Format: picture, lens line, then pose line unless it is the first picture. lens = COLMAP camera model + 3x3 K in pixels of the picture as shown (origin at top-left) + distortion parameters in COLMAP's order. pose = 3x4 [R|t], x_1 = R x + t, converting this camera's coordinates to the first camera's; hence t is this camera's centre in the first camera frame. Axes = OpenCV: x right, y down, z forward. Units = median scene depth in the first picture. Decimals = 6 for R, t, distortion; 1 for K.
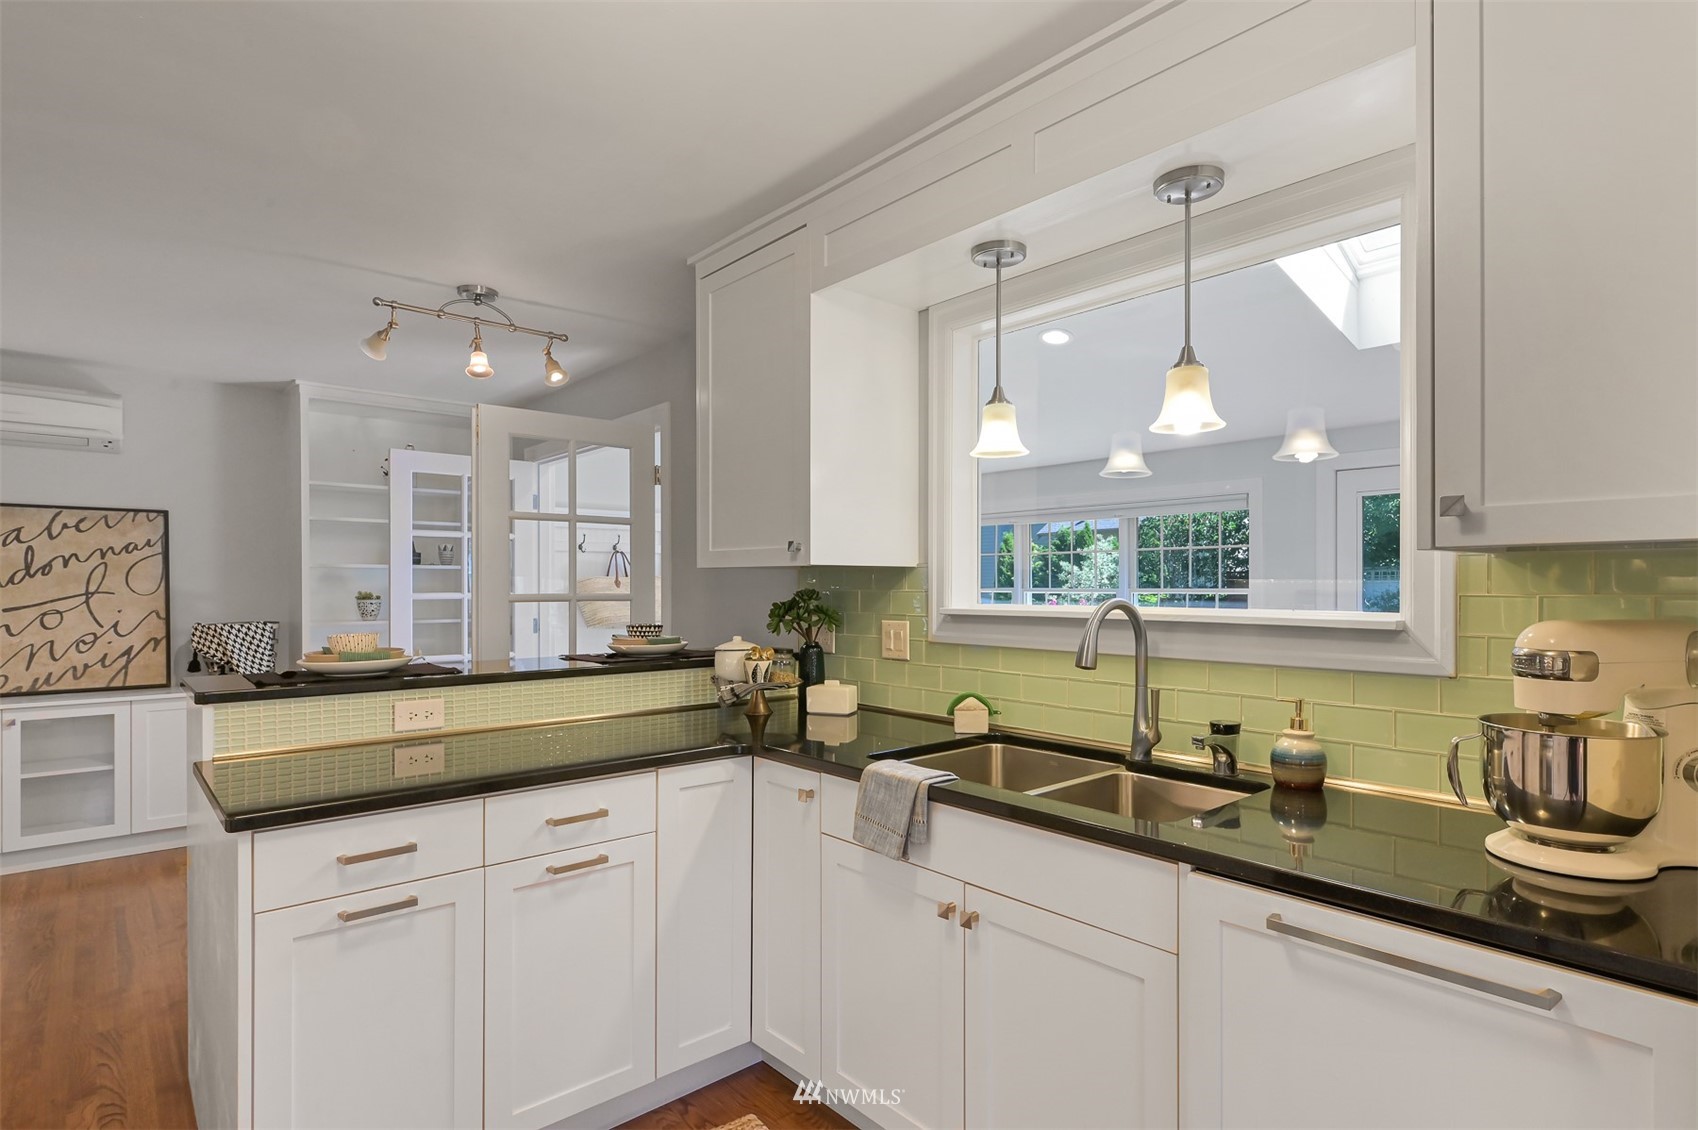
lens RADIAL K [[867.4, 0, 847.5], [0, 867.4, 587.1], [0, 0, 1]] dist [0.000999, 0.000117]
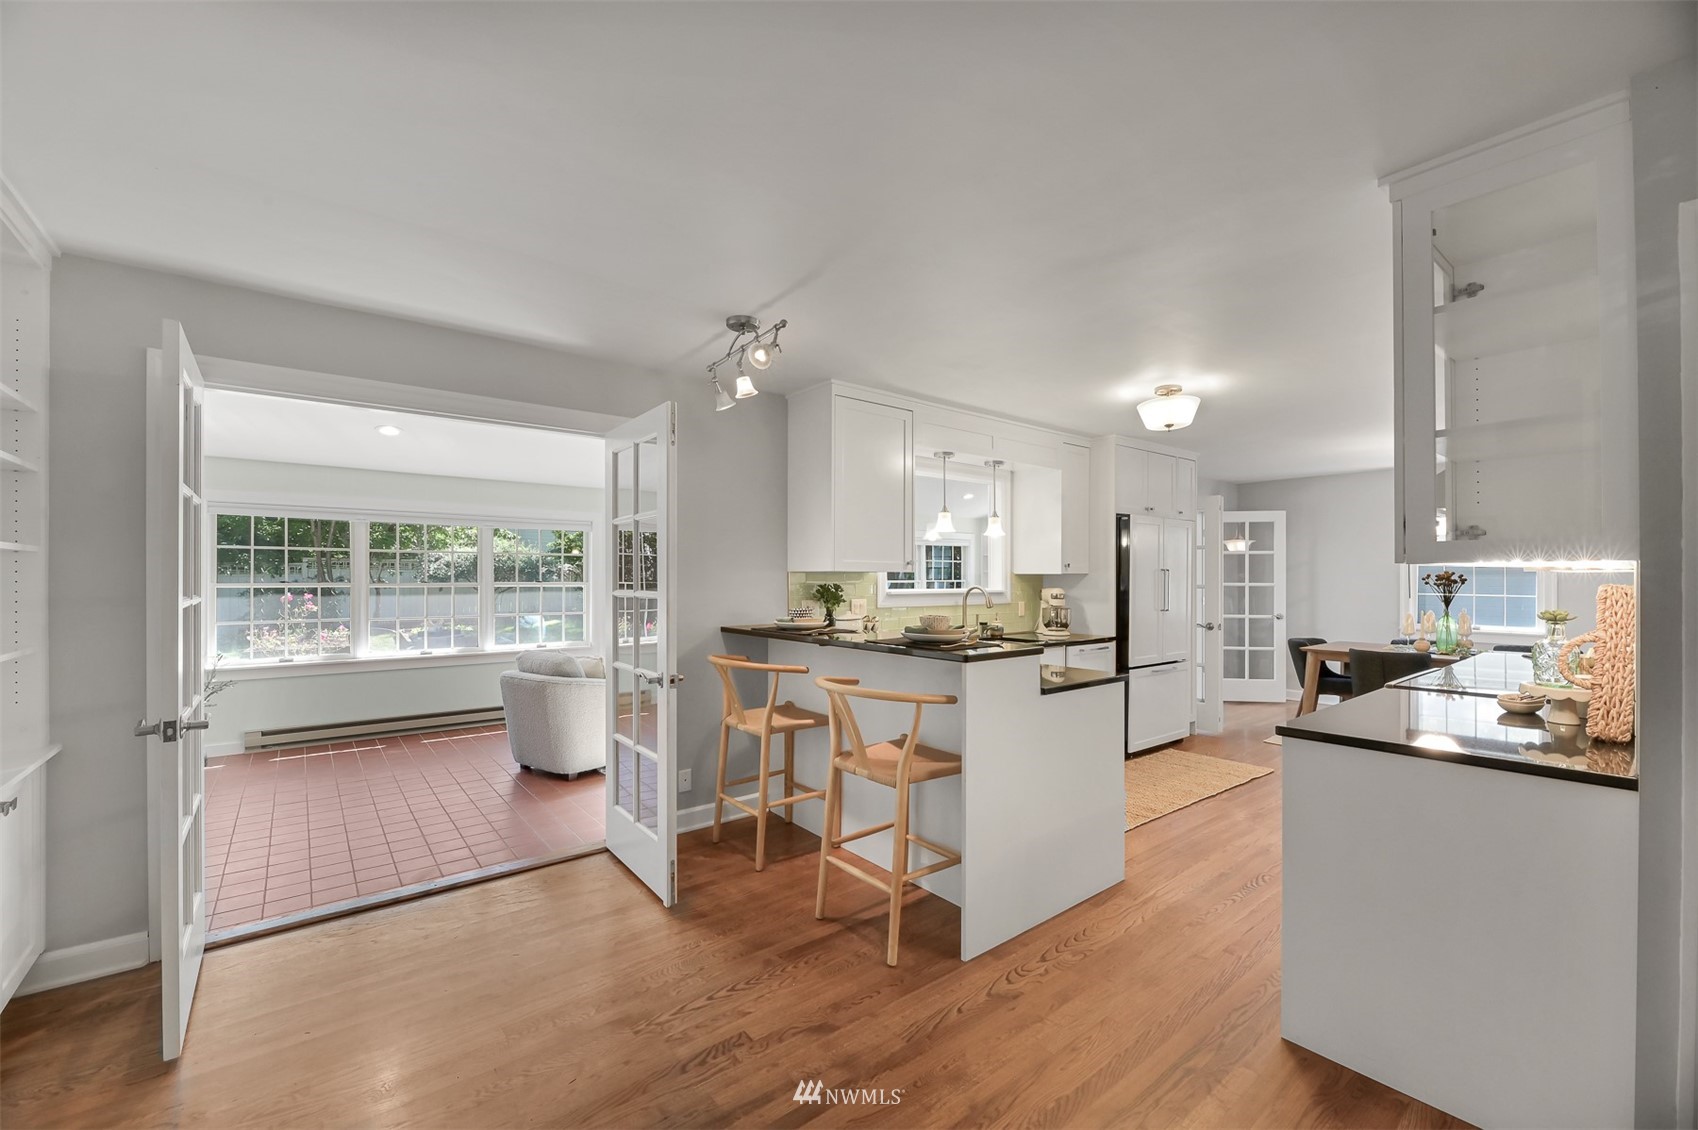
lens RADIAL K [[697.2, 0, 846.1], [0, 697.2, 563.2], [0, 0, 1]] dist [-0.011805, -0.001644]
pose [[0.031475, 0.027520, 0.999126, -0.982742], [0.000562, 0.999620, -0.027552, 0.002396], [-0.999504, 0.001429, 0.031447, 0.616099]]
